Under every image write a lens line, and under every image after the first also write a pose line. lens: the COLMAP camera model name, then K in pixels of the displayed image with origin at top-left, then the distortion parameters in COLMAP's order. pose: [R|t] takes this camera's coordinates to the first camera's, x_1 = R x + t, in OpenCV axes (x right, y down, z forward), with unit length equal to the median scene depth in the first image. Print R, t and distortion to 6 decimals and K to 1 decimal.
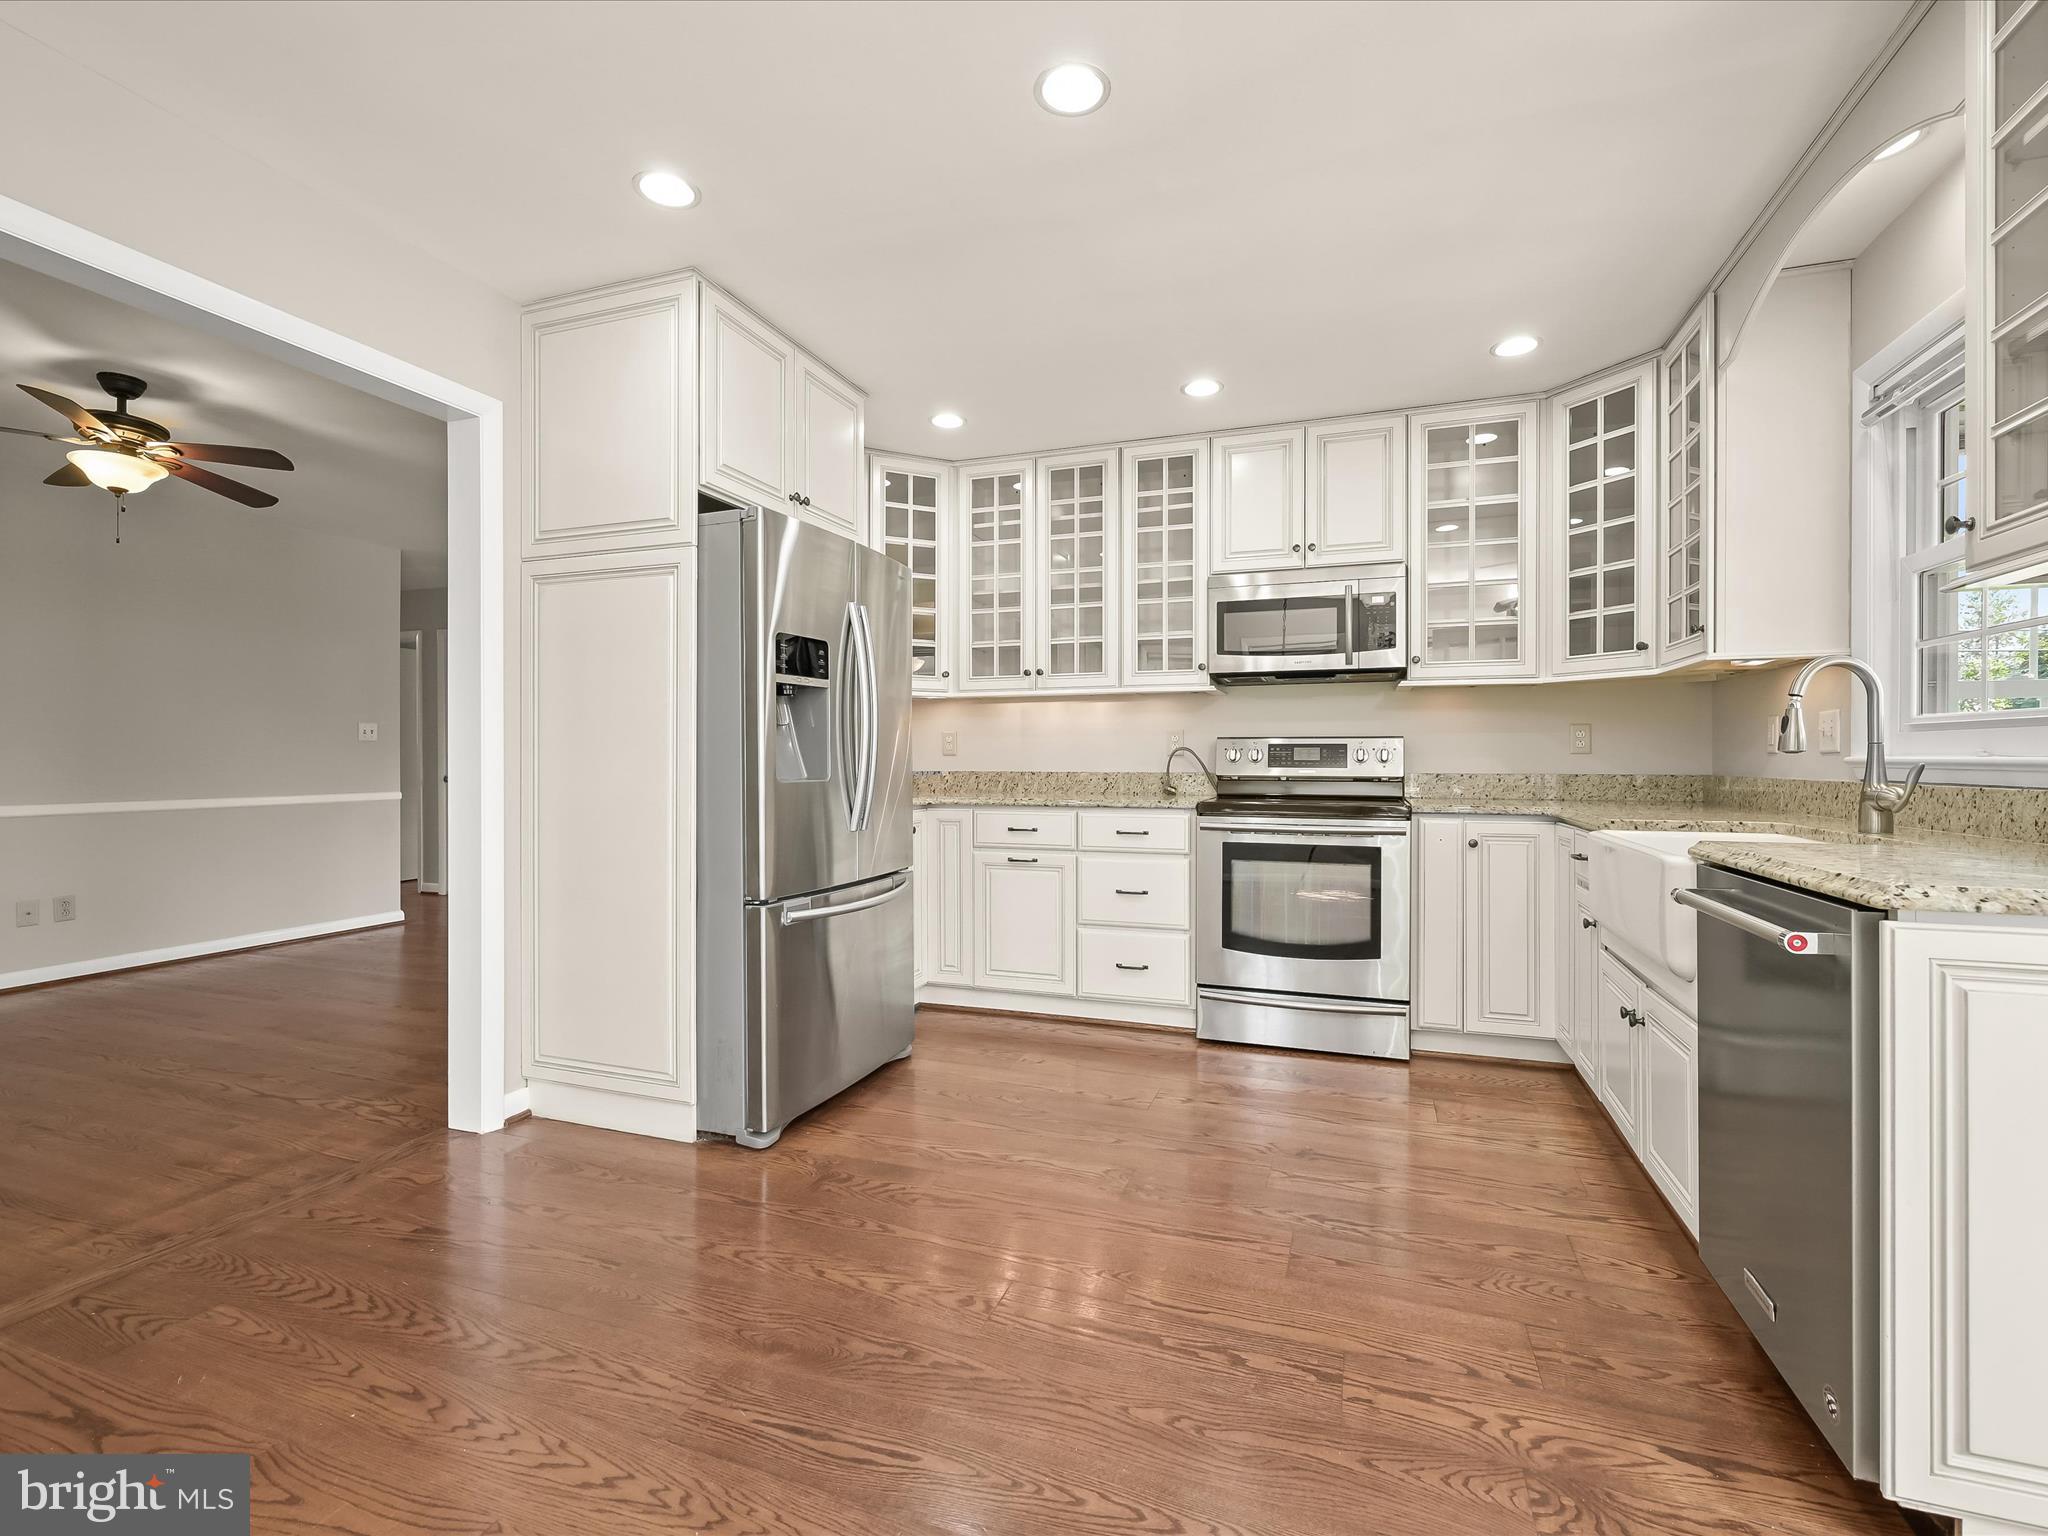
lens RADIAL K [[933.5, 0, 1024.0], [0, 933.5, 768.0], [0, 0, 1]] dist [-0.001641, 0.000183]
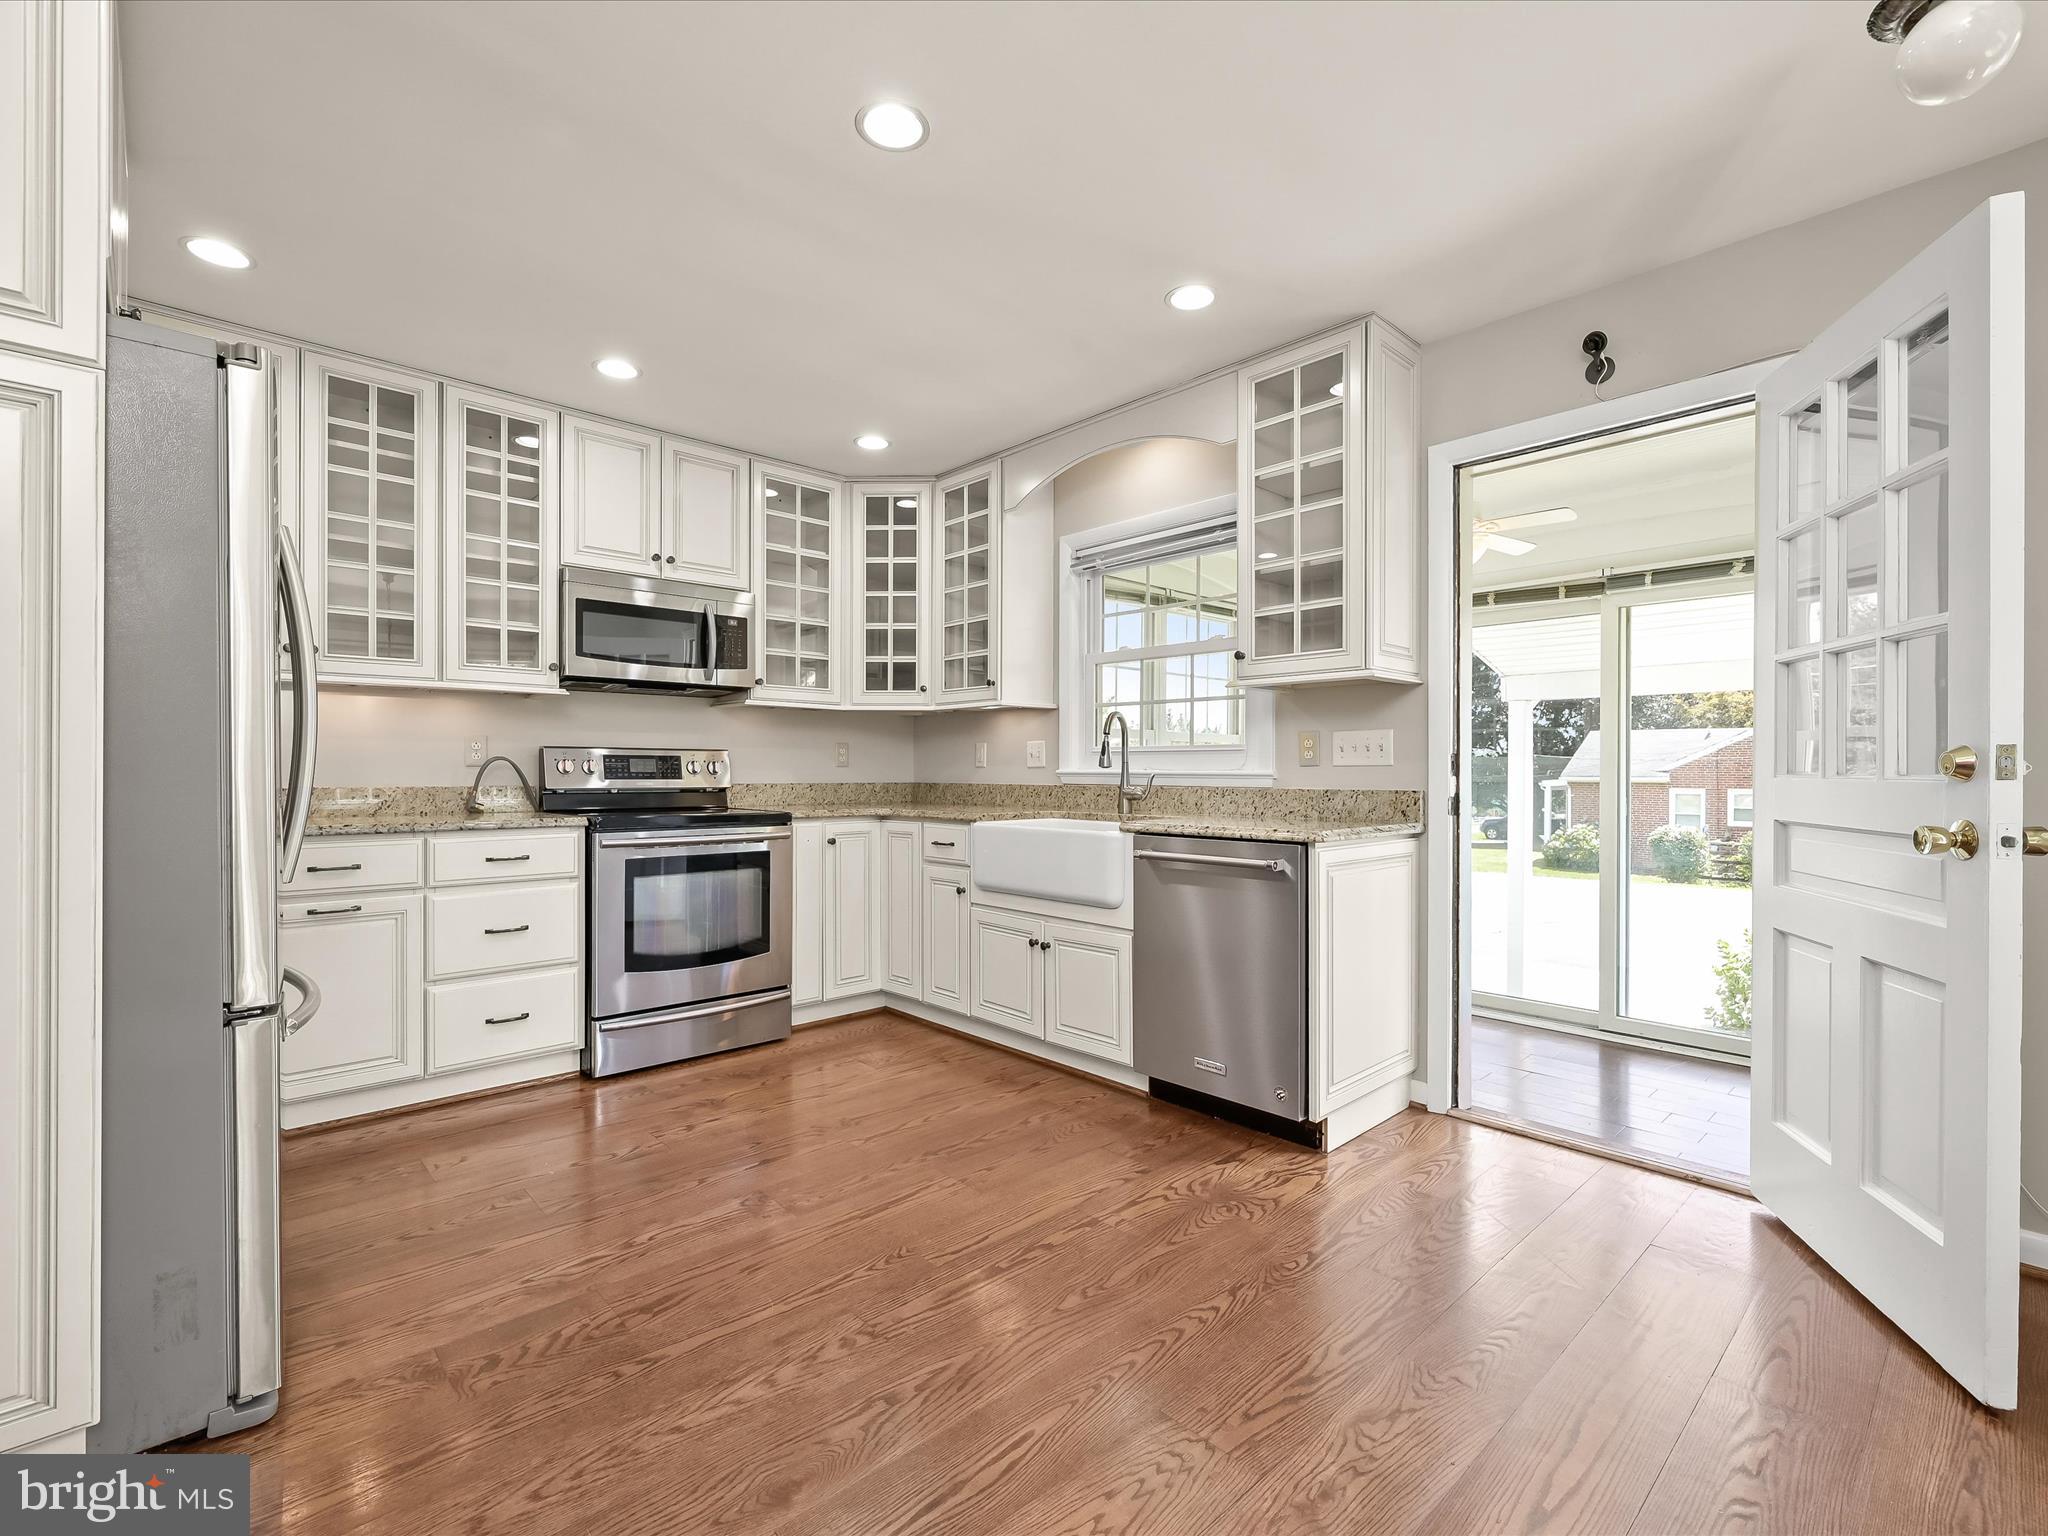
lens RADIAL K [[928.2, 0, 1035.8], [0, 928.2, 772.8], [0, 0, 1]] dist [-0.000404, 0.000135]
pose [[0.454108, -0.001259, 0.890946, -0.457723], [0.006432, 0.999978, -0.001865, -0.003070], [-0.890924, 0.006577, 0.454106, 0.222782]]
